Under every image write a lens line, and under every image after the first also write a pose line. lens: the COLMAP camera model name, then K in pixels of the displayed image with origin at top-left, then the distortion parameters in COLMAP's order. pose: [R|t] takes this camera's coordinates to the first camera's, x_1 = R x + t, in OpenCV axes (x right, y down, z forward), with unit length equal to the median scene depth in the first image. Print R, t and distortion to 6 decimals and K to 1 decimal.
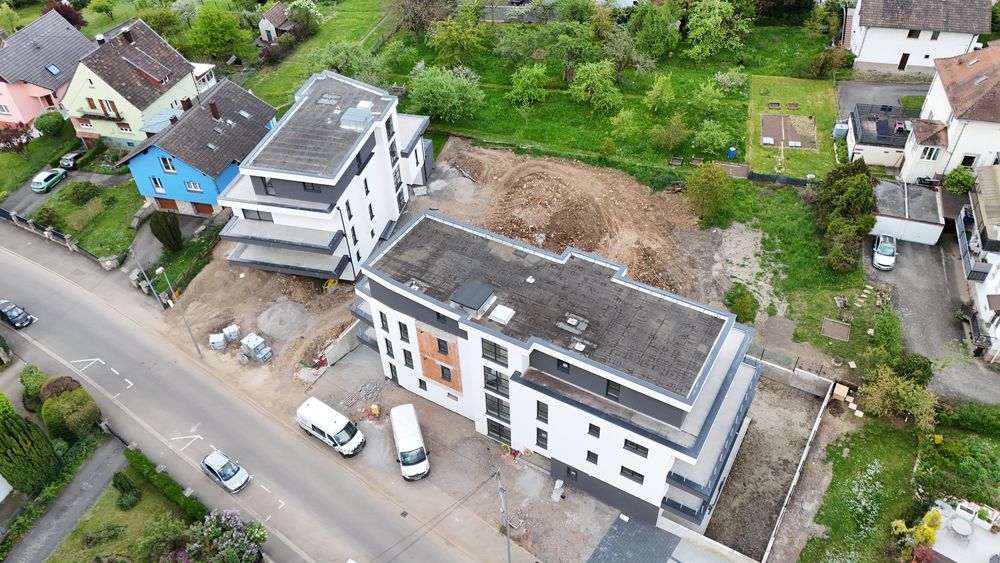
lens RADIAL K [[729.0, 0, 501.6], [0, 729.0, 286.8], [0, 0, 1]] dist [0.078177, -0.074166]
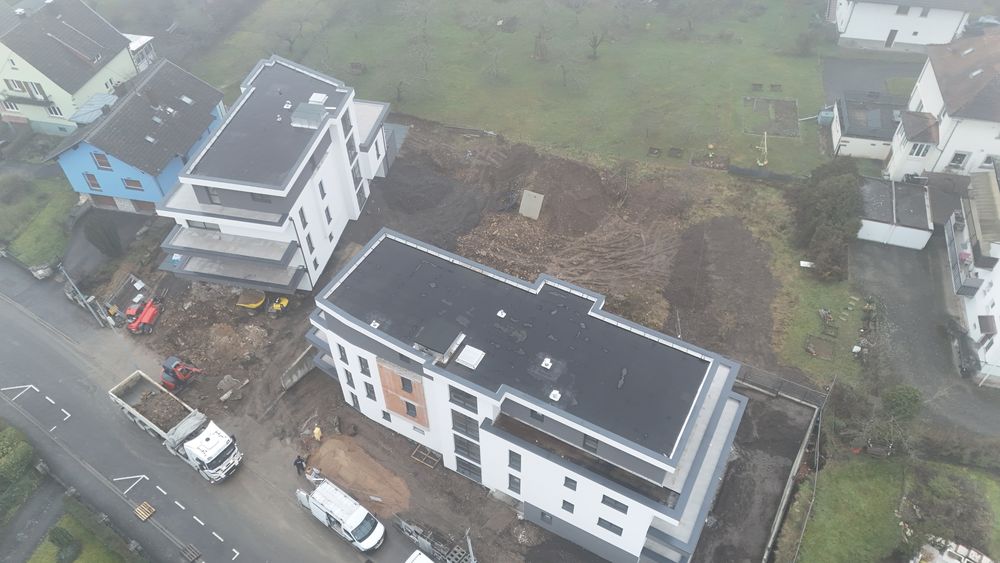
lens RADIAL K [[729.0, 0, 502.0], [0, 729.0, 284.5], [0, 0, 1]] dist [0.078177, -0.074166]
pose [[0.999142, -0.010396, 0.040090, 0.003212], [0.007177, 0.996800, 0.079614, -0.097419], [-0.040790, -0.079258, 0.996019, 0.068136]]
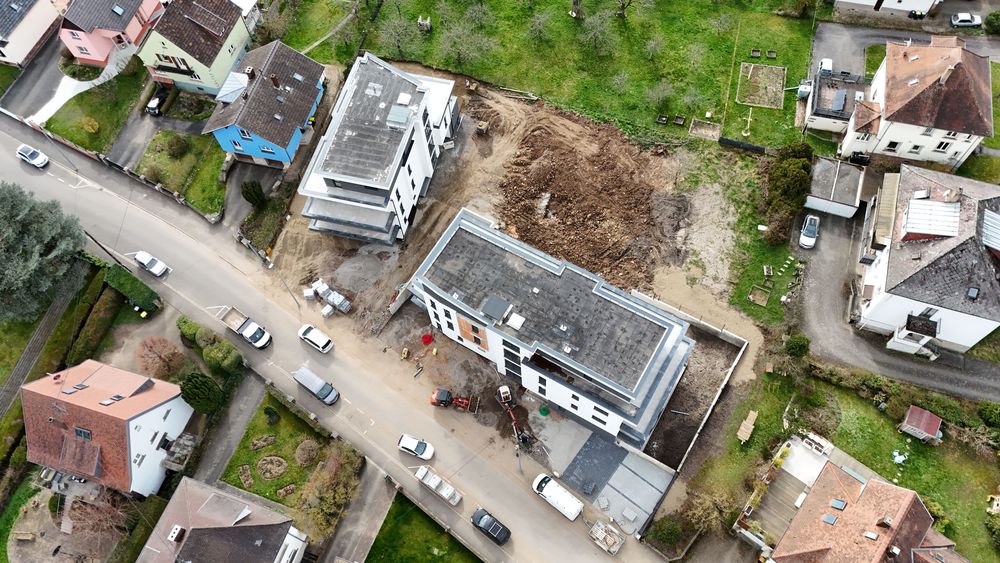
lens RADIAL K [[729.0, 0, 502.0], [0, 729.0, 286.5], [0, 0, 1]] dist [0.078177, -0.074166]
pose [[0.999869, 0.002788, -0.015947, -0.003737], [0.002815, 0.940127, 0.340812, -0.408490], [0.015943, -0.340813, 0.939996, -0.278869]]
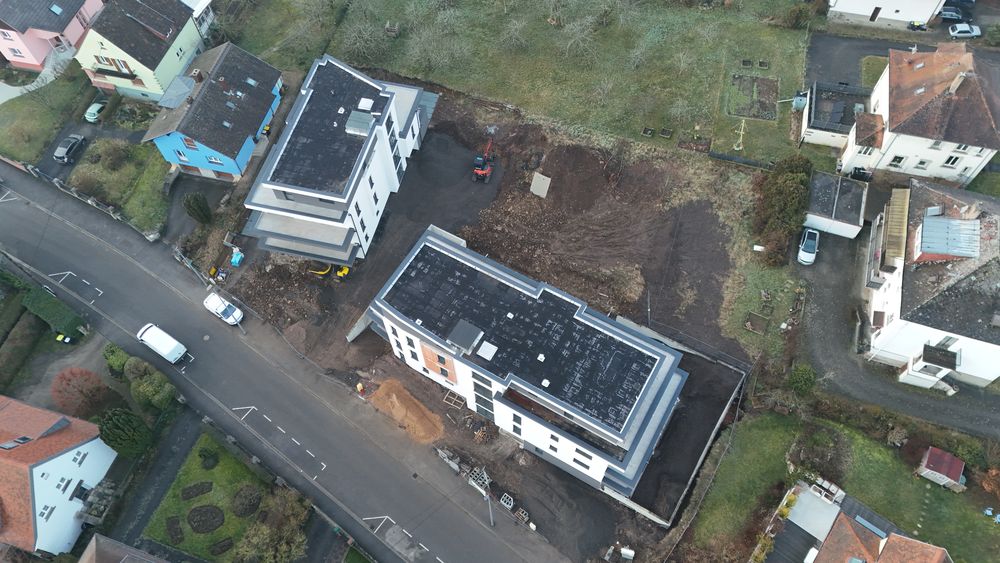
lens RADIAL K [[729.0, 0, 502.1], [0, 729.0, 284.7], [0, 0, 1]] dist [0.078177, -0.074166]
pose [[0.999918, 0.005812, 0.011422, 0.008735], [-0.008997, 0.953076, 0.302597, -0.358863], [-0.009128, -0.302675, 0.953050, -0.153589]]
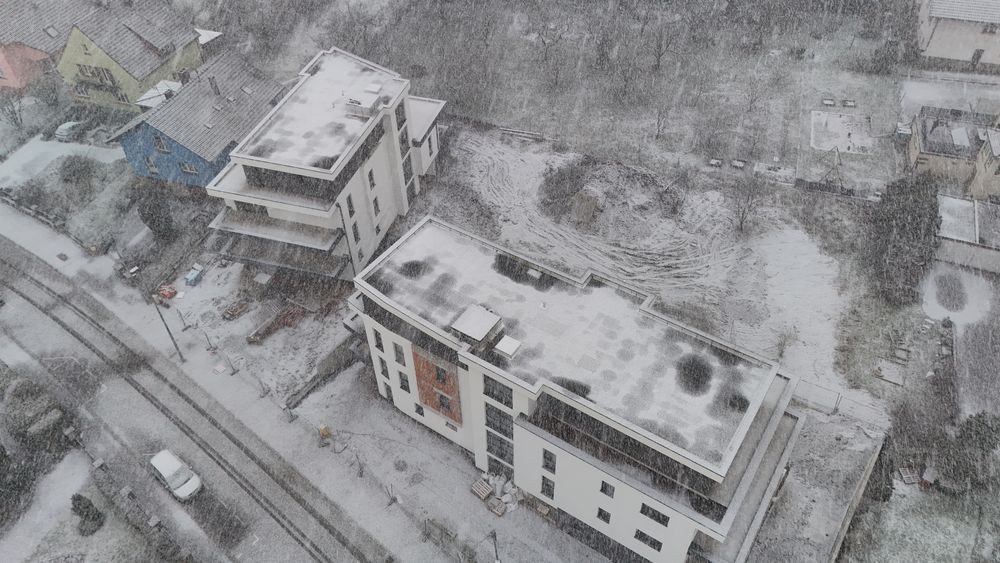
lens RADIAL K [[729.0, 0, 503.0], [0, 729.0, 283.3], [0, 0, 1]] dist [0.078177, -0.074166]
pose [[0.998373, 0.048316, -0.030268, 0.012802], [-0.047122, 0.998127, 0.039006, -0.055942], [0.032096, -0.037516, 0.998780, 0.100316]]
